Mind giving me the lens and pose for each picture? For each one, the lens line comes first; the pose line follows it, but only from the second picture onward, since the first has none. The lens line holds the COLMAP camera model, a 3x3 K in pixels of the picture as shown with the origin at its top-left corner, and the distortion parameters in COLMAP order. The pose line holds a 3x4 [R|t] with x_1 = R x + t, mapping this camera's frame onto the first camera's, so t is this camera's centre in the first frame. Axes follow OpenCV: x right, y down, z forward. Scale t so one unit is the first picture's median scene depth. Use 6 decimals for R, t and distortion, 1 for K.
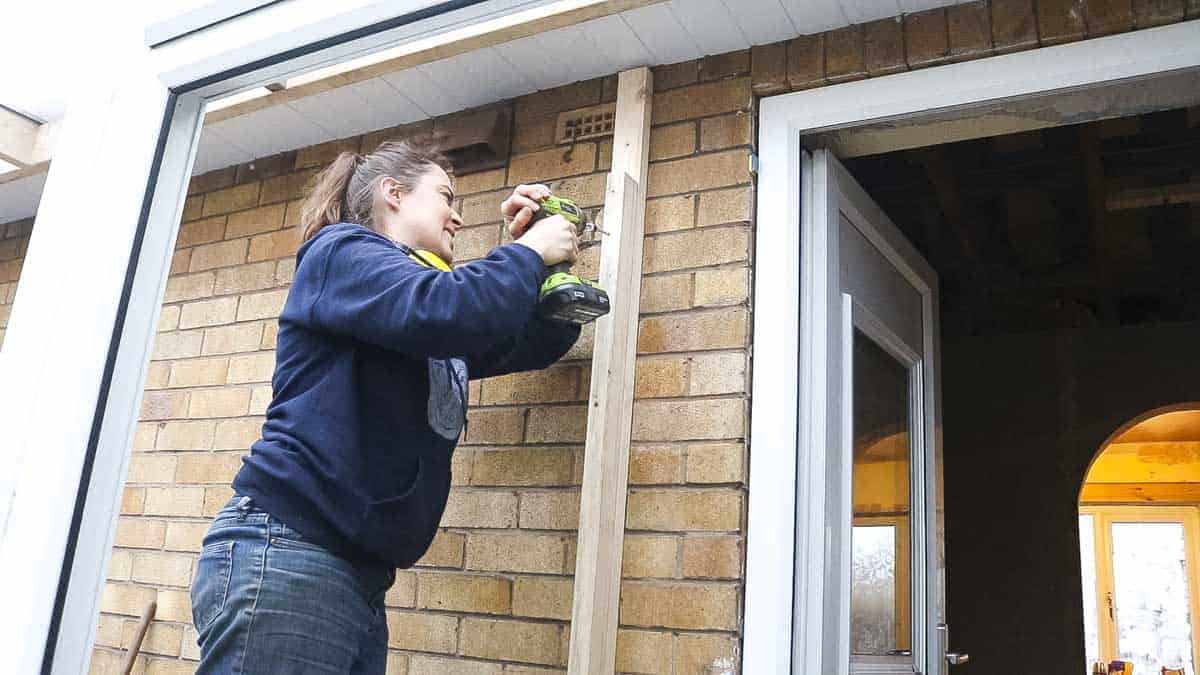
lens RADIAL K [[975.7, 0, 600.0], [0, 975.7, 337.5], [0, 0, 1]] dist [-0.153470, 0.100361]
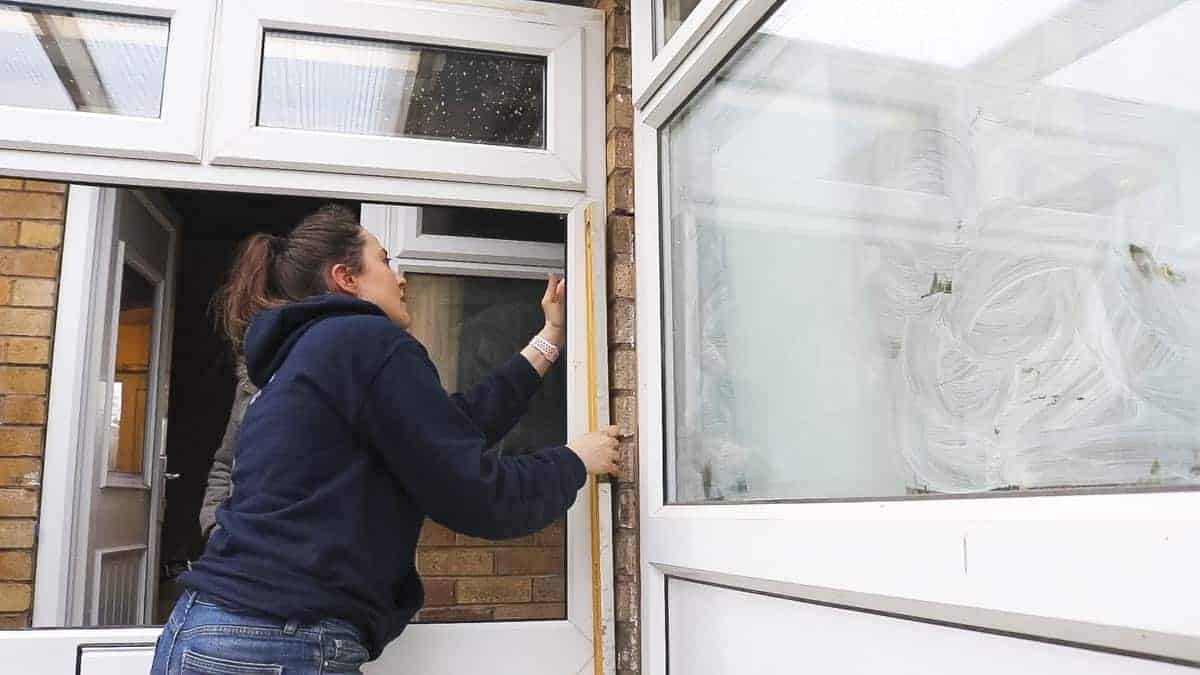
lens RADIAL K [[975.7, 0, 600.0], [0, 975.7, 337.5], [0, 0, 1]] dist [-0.153470, 0.100361]
pose [[0.710857, 0.039625, 0.702219, -0.280773], [-0.152924, 0.983234, 0.099323, -0.179498], [-0.686510, -0.177990, 0.704999, -0.676357]]
